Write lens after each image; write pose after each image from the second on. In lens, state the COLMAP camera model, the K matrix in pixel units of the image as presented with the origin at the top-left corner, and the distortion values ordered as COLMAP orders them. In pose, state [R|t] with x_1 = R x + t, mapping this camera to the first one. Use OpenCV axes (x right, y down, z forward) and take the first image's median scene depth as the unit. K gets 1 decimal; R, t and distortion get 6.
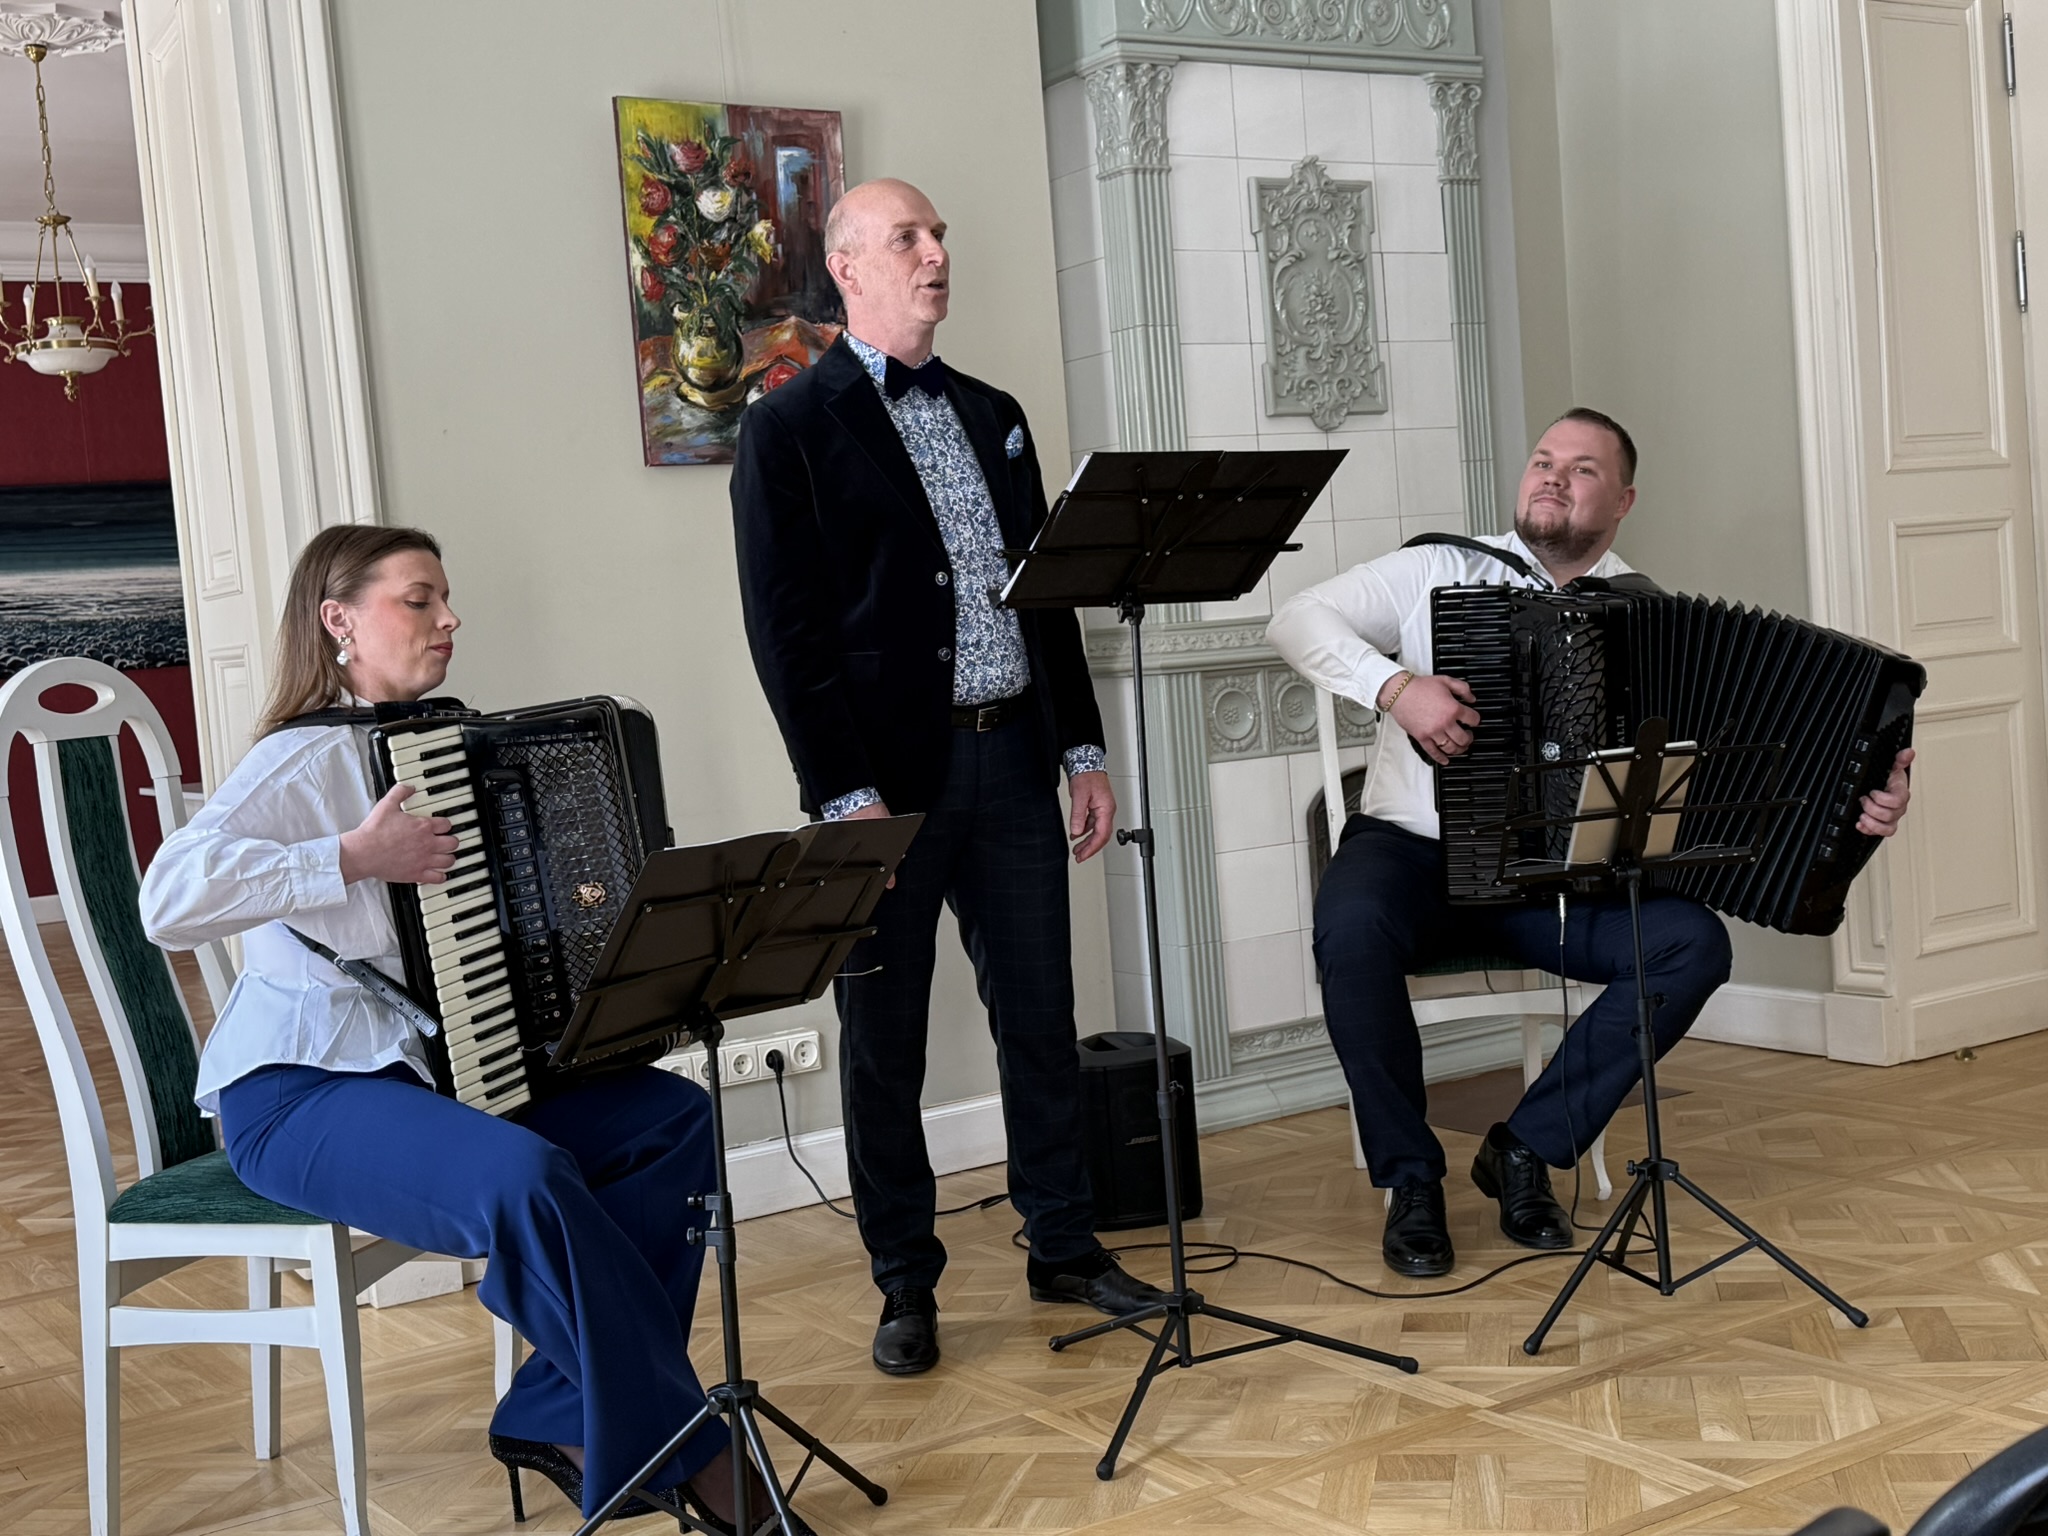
lens RADIAL K [[2507.5, 0, 1001.9], [0, 2507.5, 794.2], [0, 0, 1]] dist [0.130498, 0.000000]
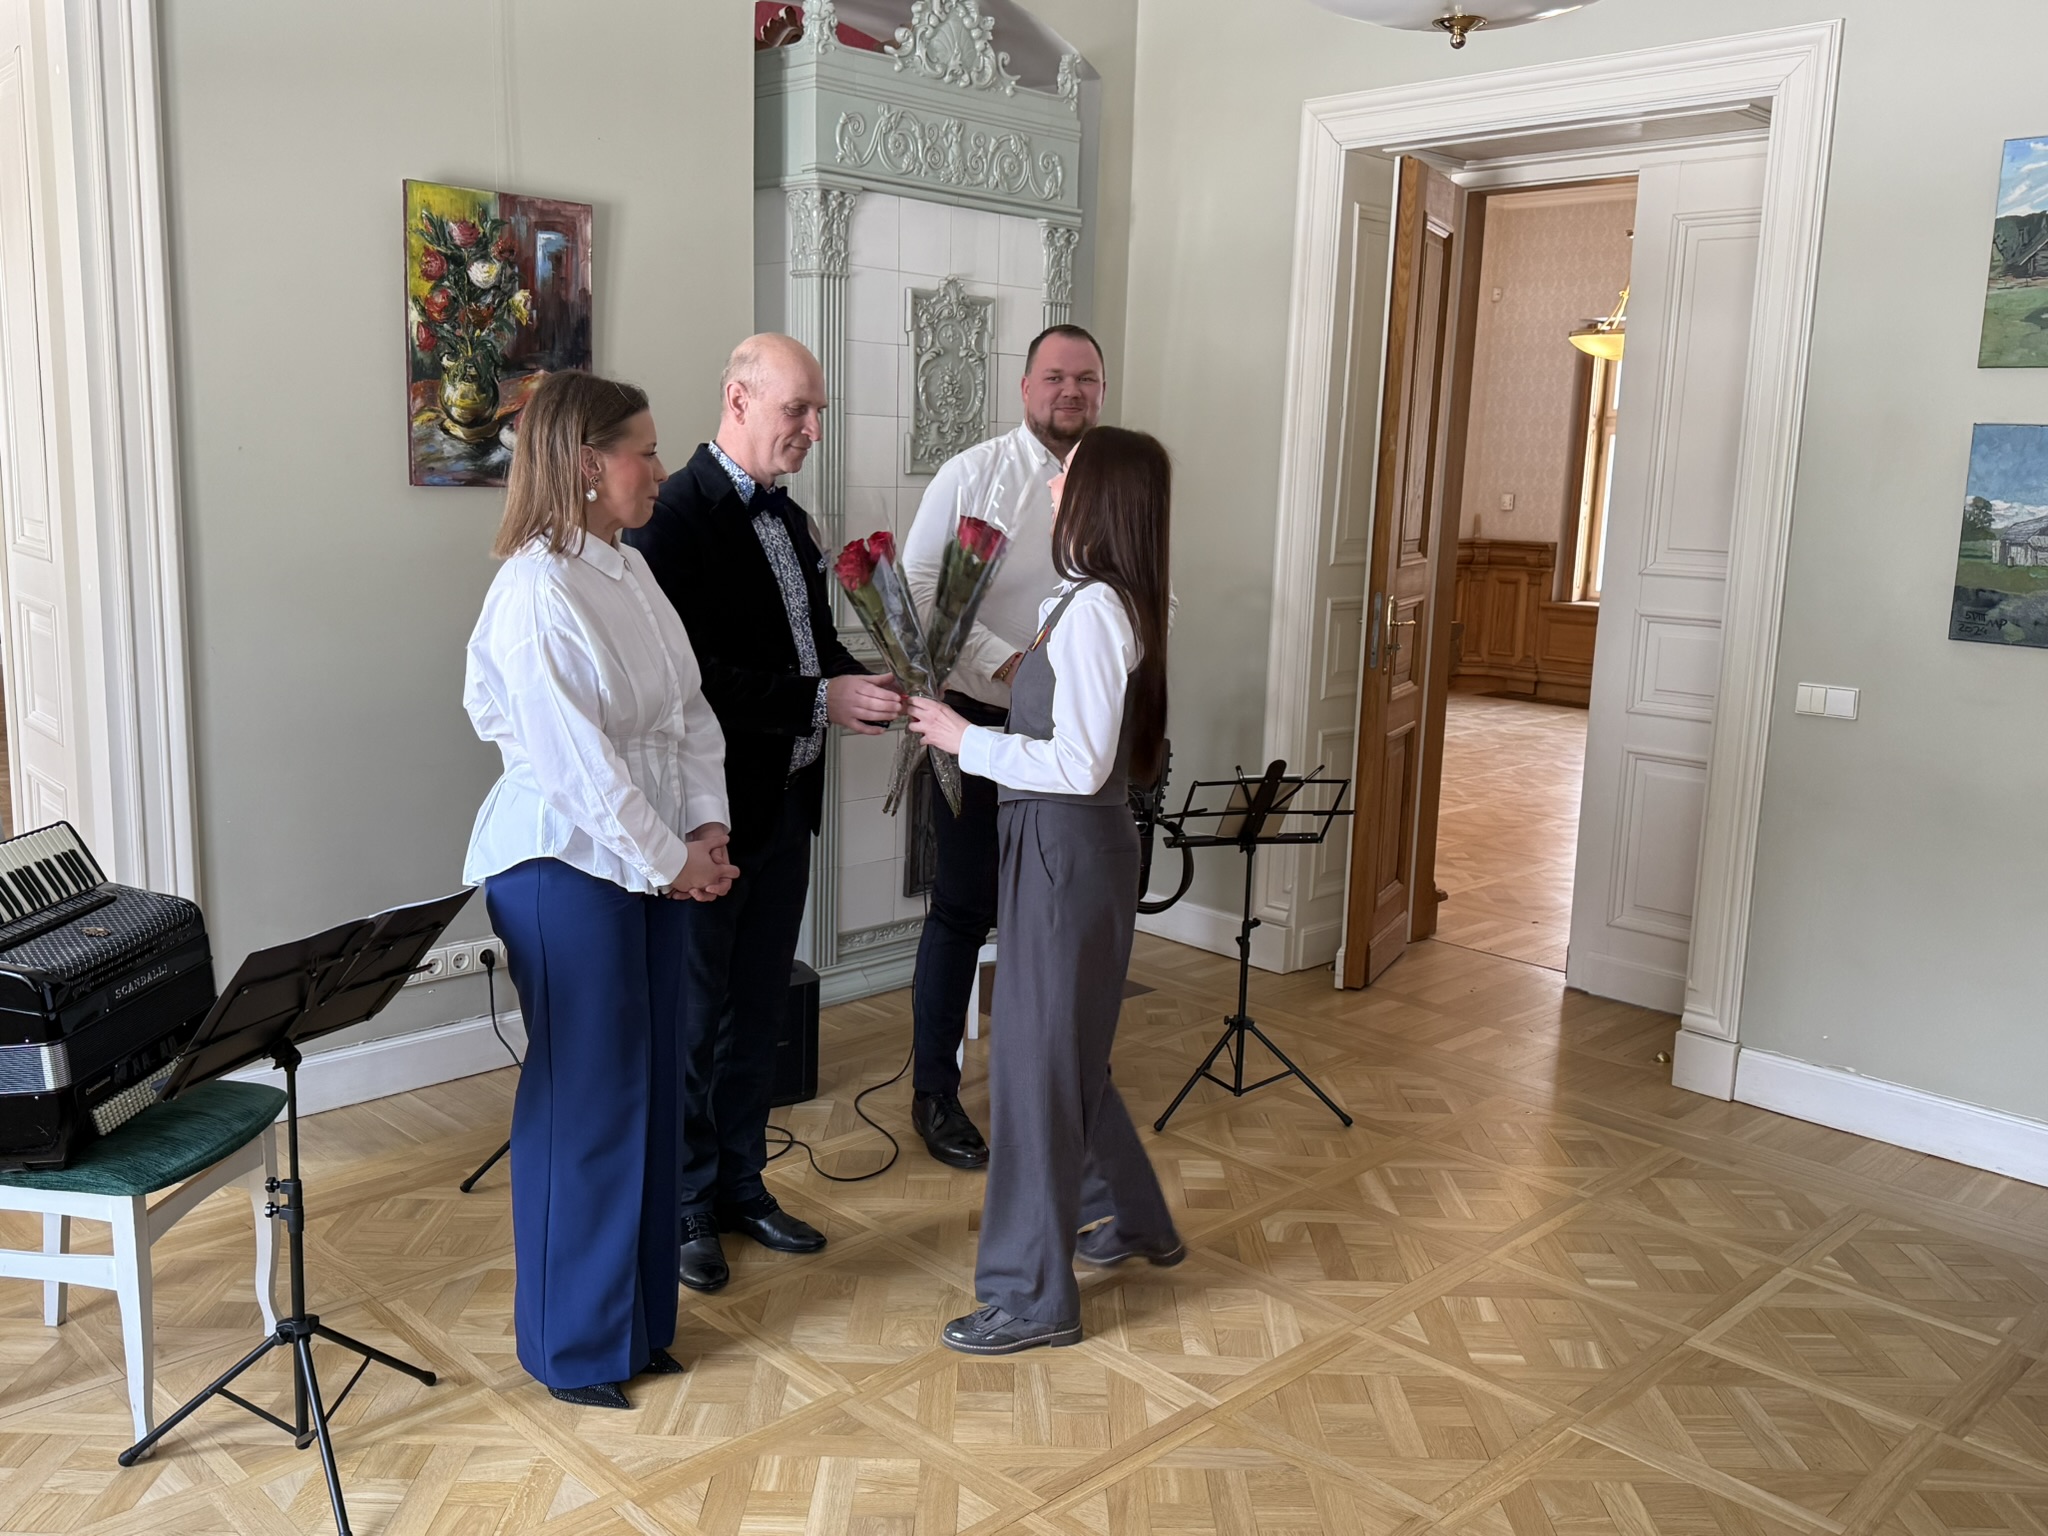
lens RADIAL K [[1795.2, 0, 1005.5], [0, 1795.2, 769.9], [0, 0, 1]] dist [0.065103, -0.099714]
pose [[0.971792, 0.070471, 0.225064, -0.048257], [-0.096881, 0.989361, 0.108534, -0.115780], [-0.215021, -0.127277, 0.968280, 0.071040]]
